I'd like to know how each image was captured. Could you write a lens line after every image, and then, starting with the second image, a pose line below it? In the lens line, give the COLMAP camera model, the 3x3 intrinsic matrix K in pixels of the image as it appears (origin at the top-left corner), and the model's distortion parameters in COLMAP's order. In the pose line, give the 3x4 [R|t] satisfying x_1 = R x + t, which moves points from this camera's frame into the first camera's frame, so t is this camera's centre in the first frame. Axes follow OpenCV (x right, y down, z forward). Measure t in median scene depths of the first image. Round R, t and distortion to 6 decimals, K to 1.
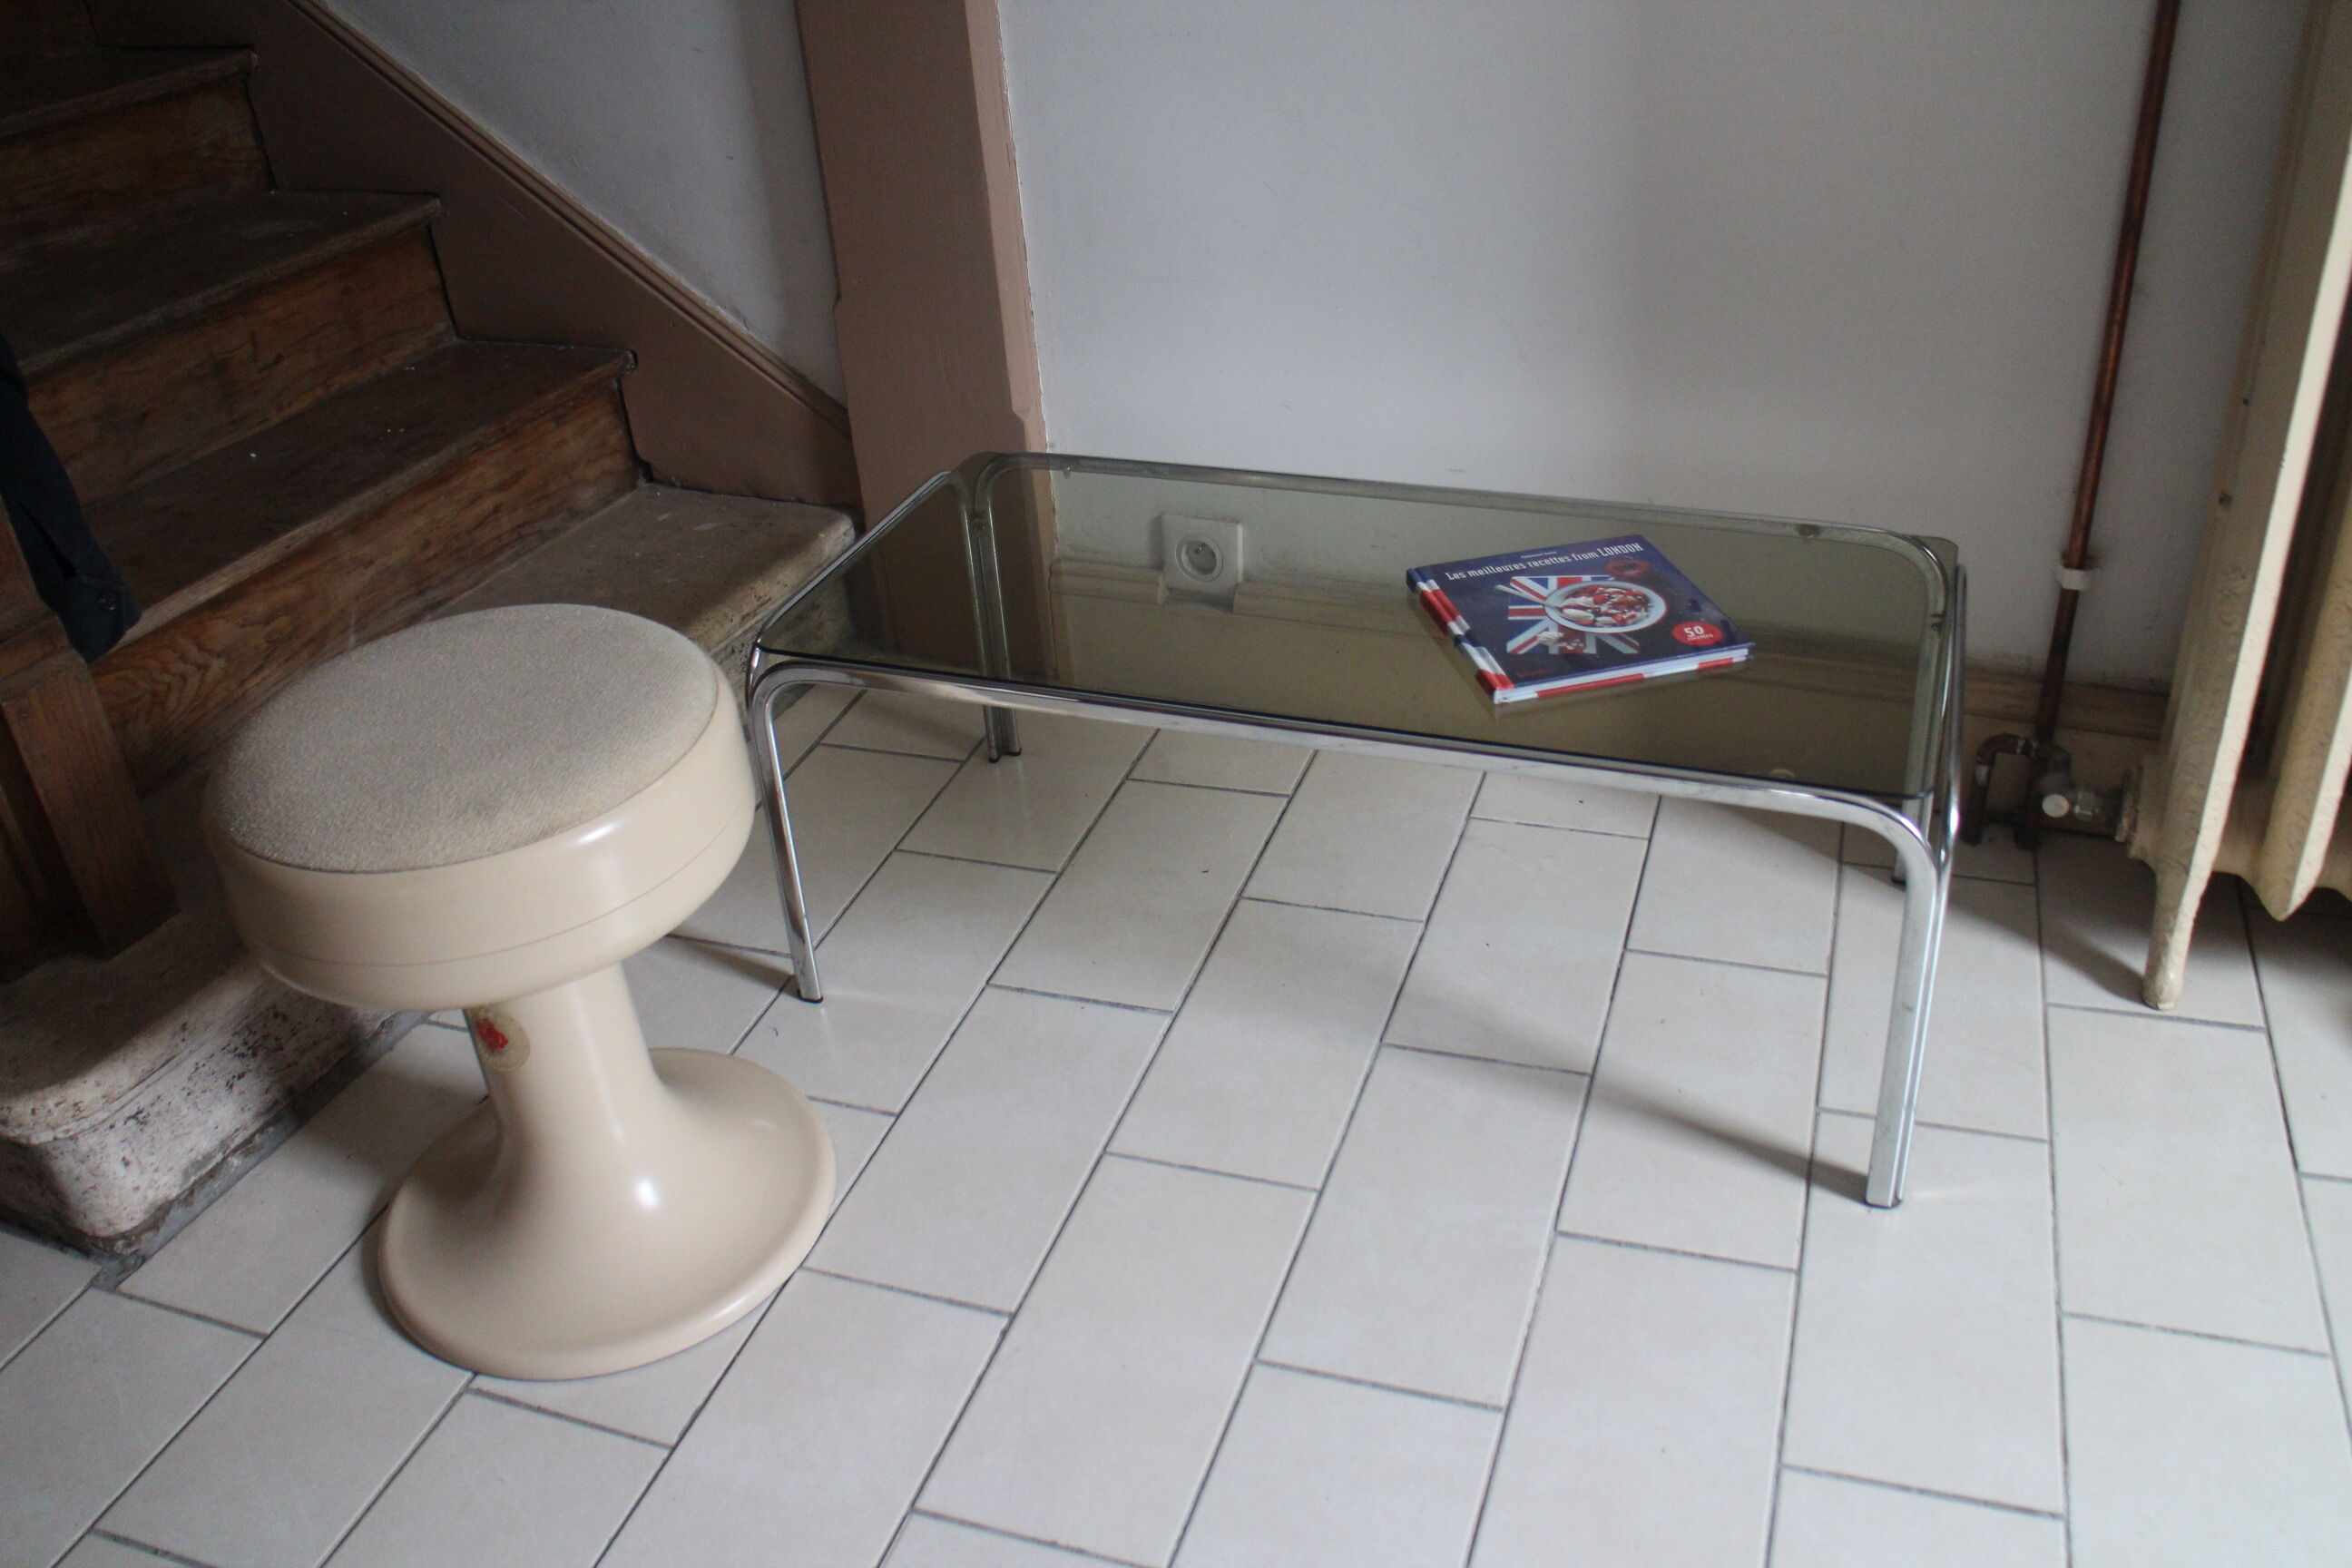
lens RADIAL K [[1973.3, 0, 1174.3], [0, 1973.3, 767.5], [0, 0, 1]] dist [-0.169388, 0.134688]
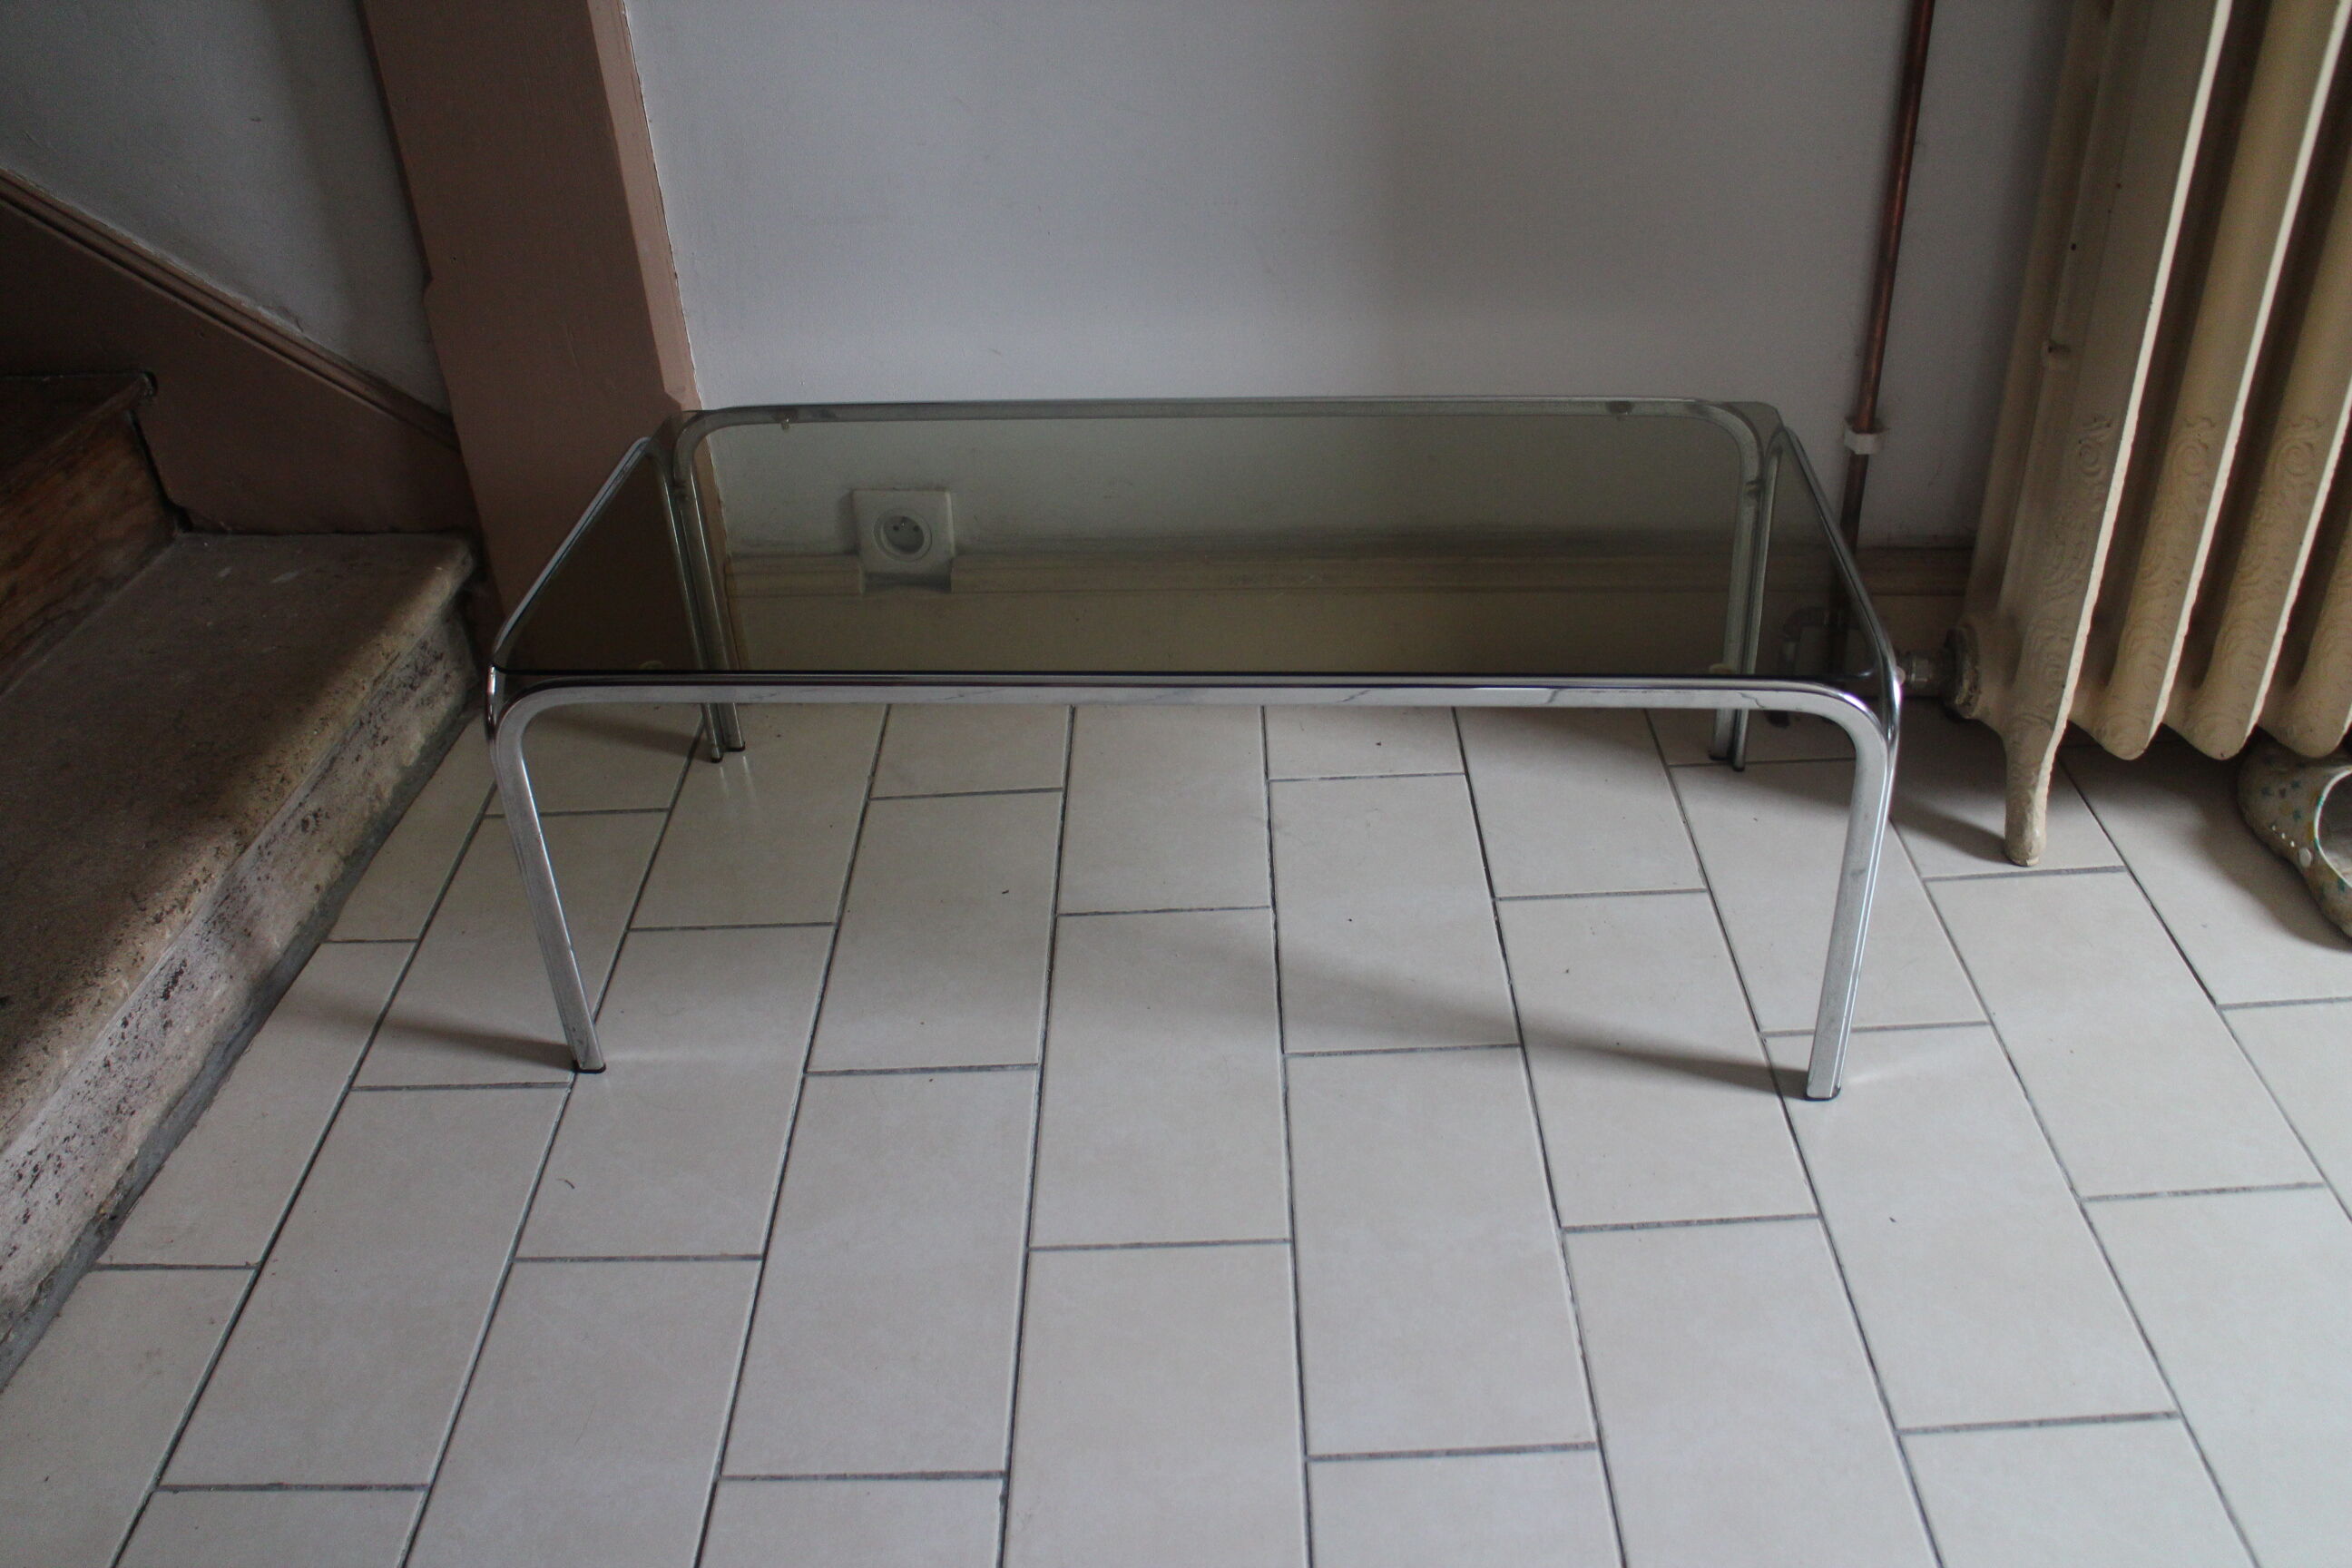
lens RADIAL K [[1965.4, 0, 1199.3], [0, 1965.4, 782.5], [0, 0, 1]] dist [-0.164004, 0.133170]
pose [[0.943828, -0.163325, 0.287252, -0.155076], [0.150447, 0.986379, 0.066506, -0.043144], [-0.294201, -0.019554, 0.955543, 0.154003]]
